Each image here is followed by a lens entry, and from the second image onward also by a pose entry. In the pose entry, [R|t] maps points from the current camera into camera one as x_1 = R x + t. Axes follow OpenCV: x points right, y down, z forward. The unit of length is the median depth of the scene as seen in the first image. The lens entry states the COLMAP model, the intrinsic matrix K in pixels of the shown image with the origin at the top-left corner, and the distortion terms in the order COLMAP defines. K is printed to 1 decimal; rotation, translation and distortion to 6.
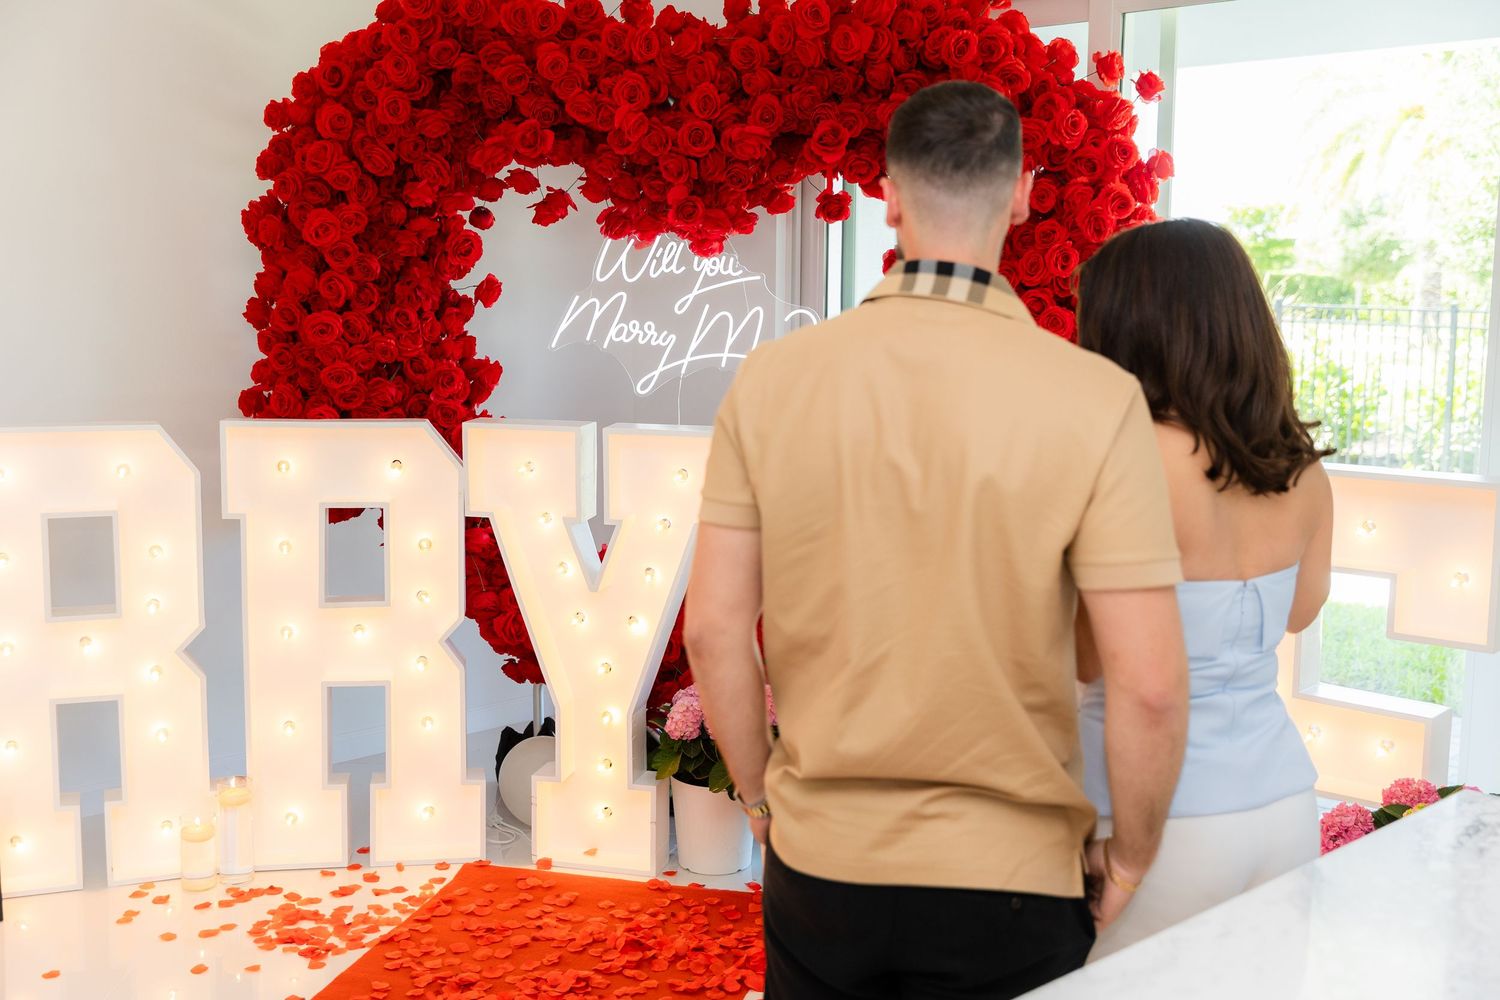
lens RADIAL K [[1673.8, 0, 746.2], [0, 1673.8, 497.8], [0, 0, 1]] dist [0.005057, -0.006223]
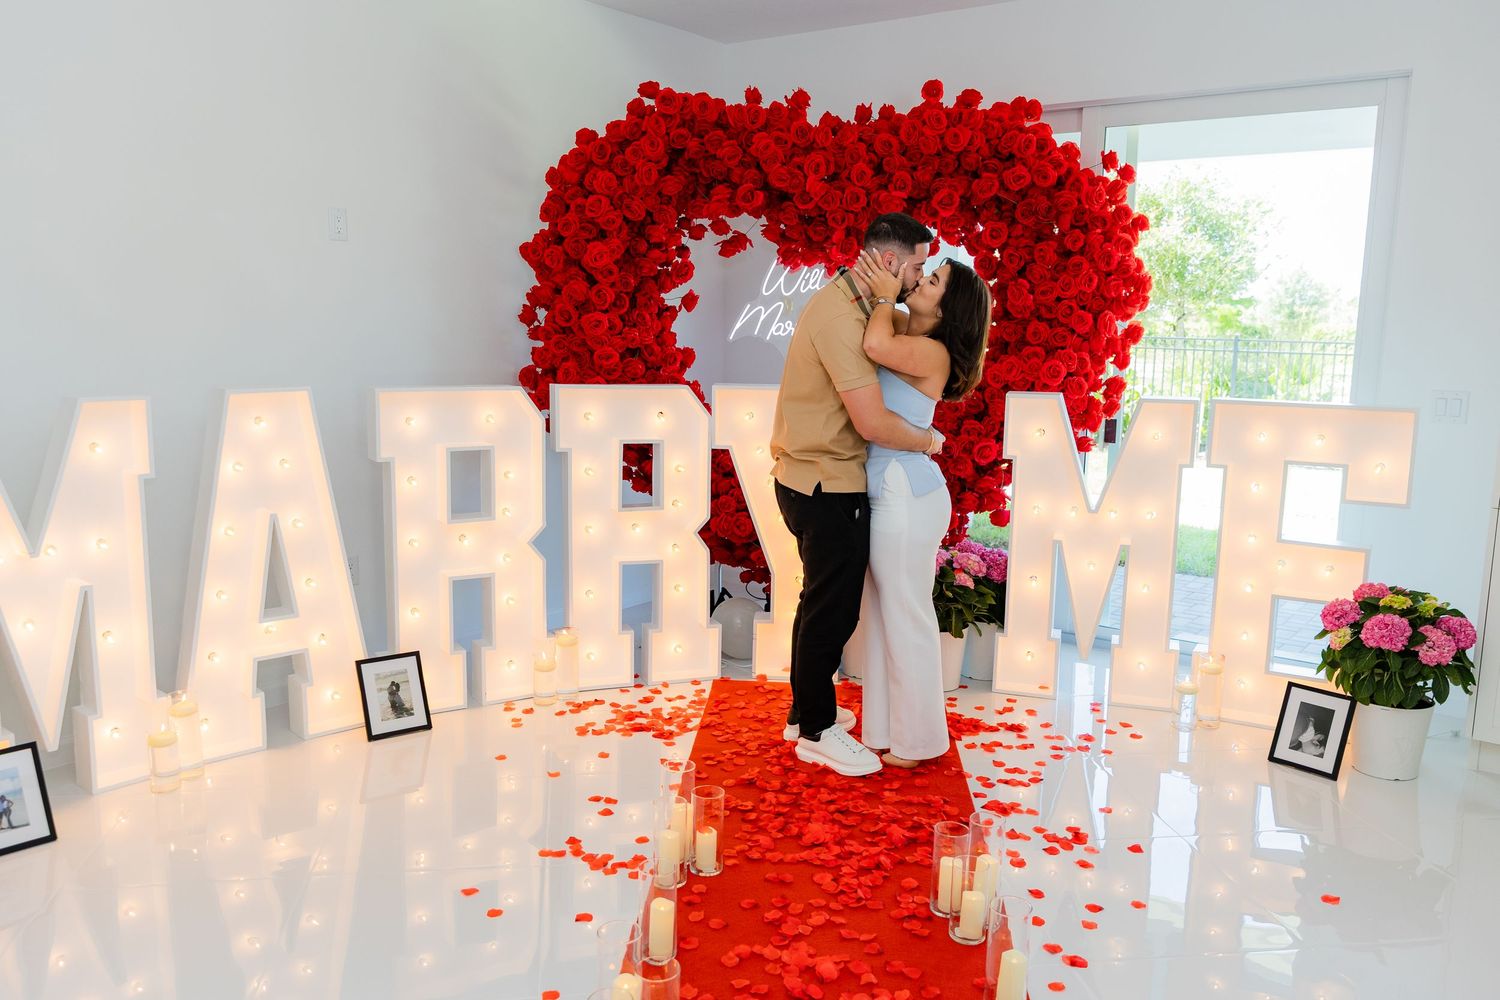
lens RADIAL K [[1152.9, 0, 747.0], [0, 1152.9, 500.5], [0, 0, 1]] dist [-0.007323, 0.008378]
pose [[0.983222, -0.021860, 0.181100, -0.314196], [0.018041, 0.999579, 0.022710, 0.033613], [-0.181520, -0.019062, 0.983202, -0.020585]]
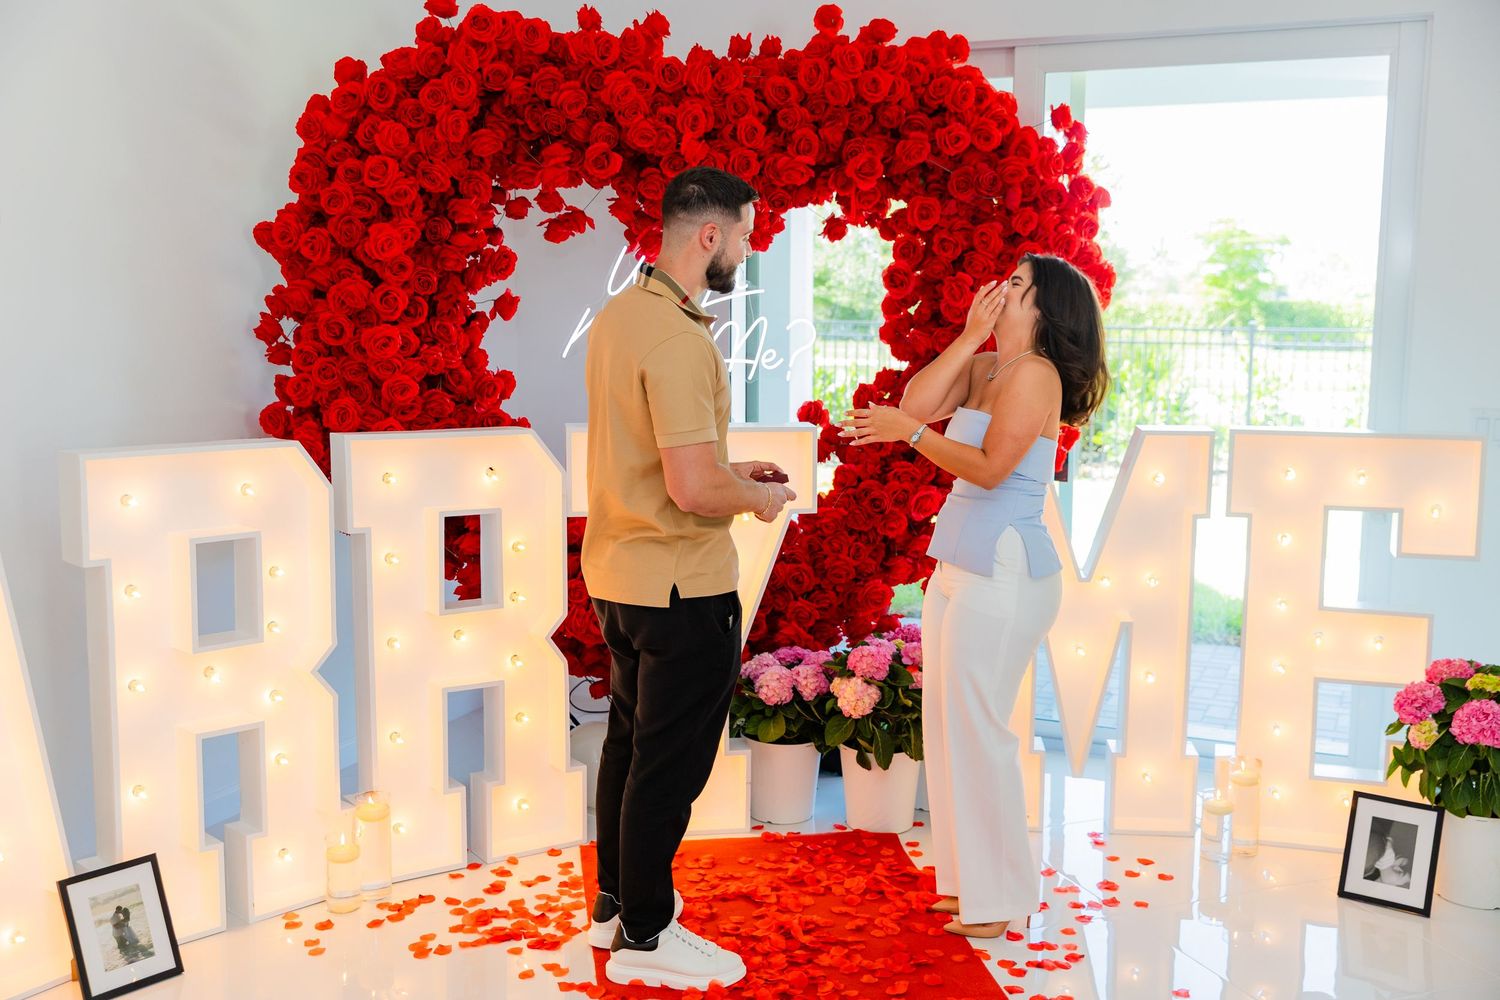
lens RADIAL K [[1510.5, 0, 754.5], [0, 1510.5, 492.0], [0, 0, 1]] dist [0.026279, -0.020645]
pose [[0.915027, -0.054982, 0.399627, -0.425016], [0.057788, 0.998316, 0.005035, -0.002404], [-0.399231, 0.018487, 0.916664, 0.077680]]
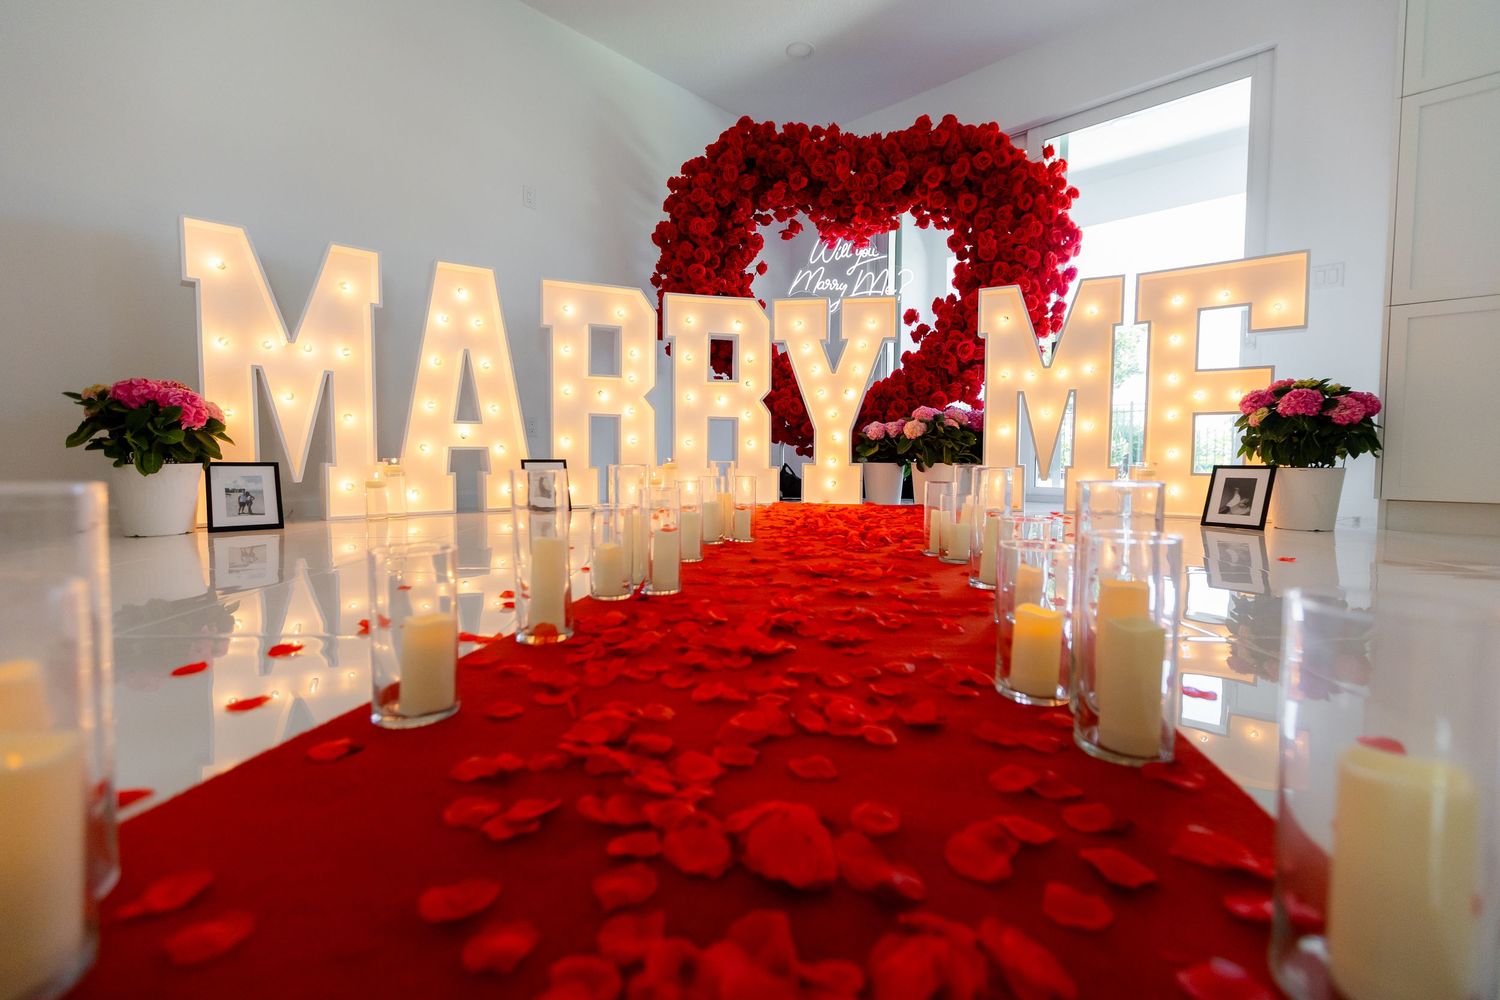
lens RADIAL K [[659.0, 0, 750.6], [0, 659.0, 489.8], [0, 0, 1]] dist [-0.000772, 0.000168]
pose [[0.997838, -0.008519, 0.065166, -0.245777], [0.014082, 0.996248, -0.085389, 0.267386], [-0.064194, 0.086123, 0.994214, 0.154909]]
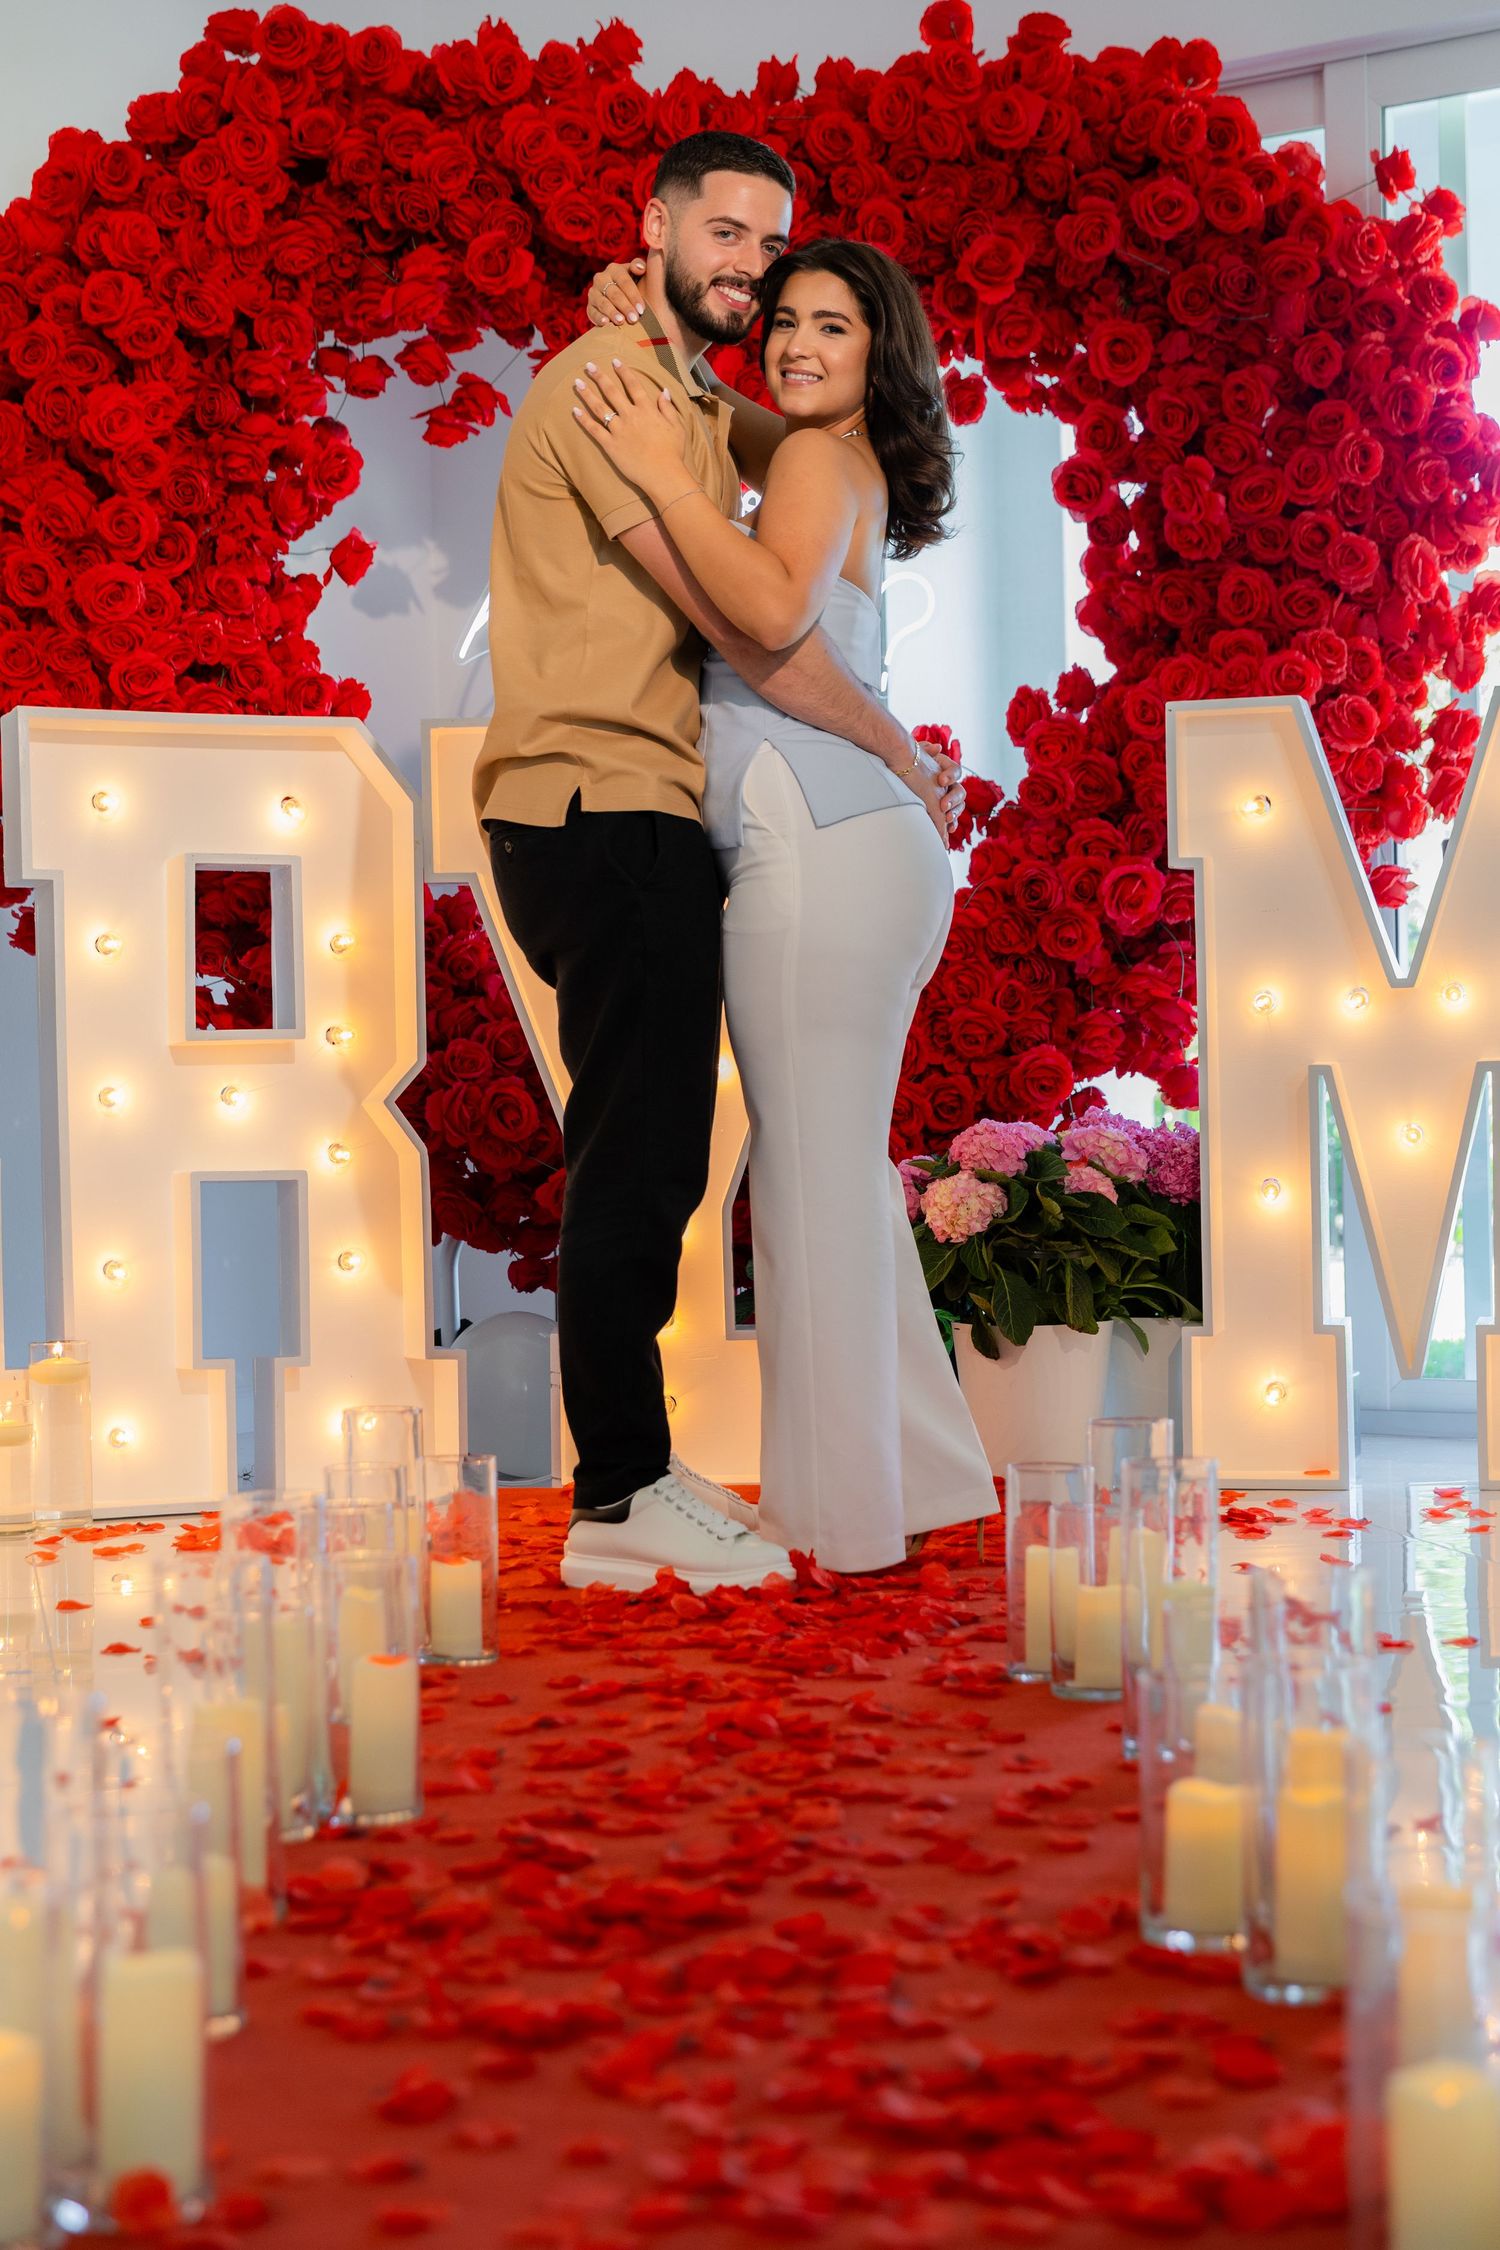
lens RADIAL K [[3595.4, 0, 719.7], [0, 3595.4, 1149.6], [0, 0, 1]] dist [-0.010259, 0.076796]
pose [[0.969215, -0.031417, 0.244202, -0.363387], [0.062175, 0.990911, -0.119287, 0.249012], [-0.238235, 0.130798, 0.962360, -0.202069]]
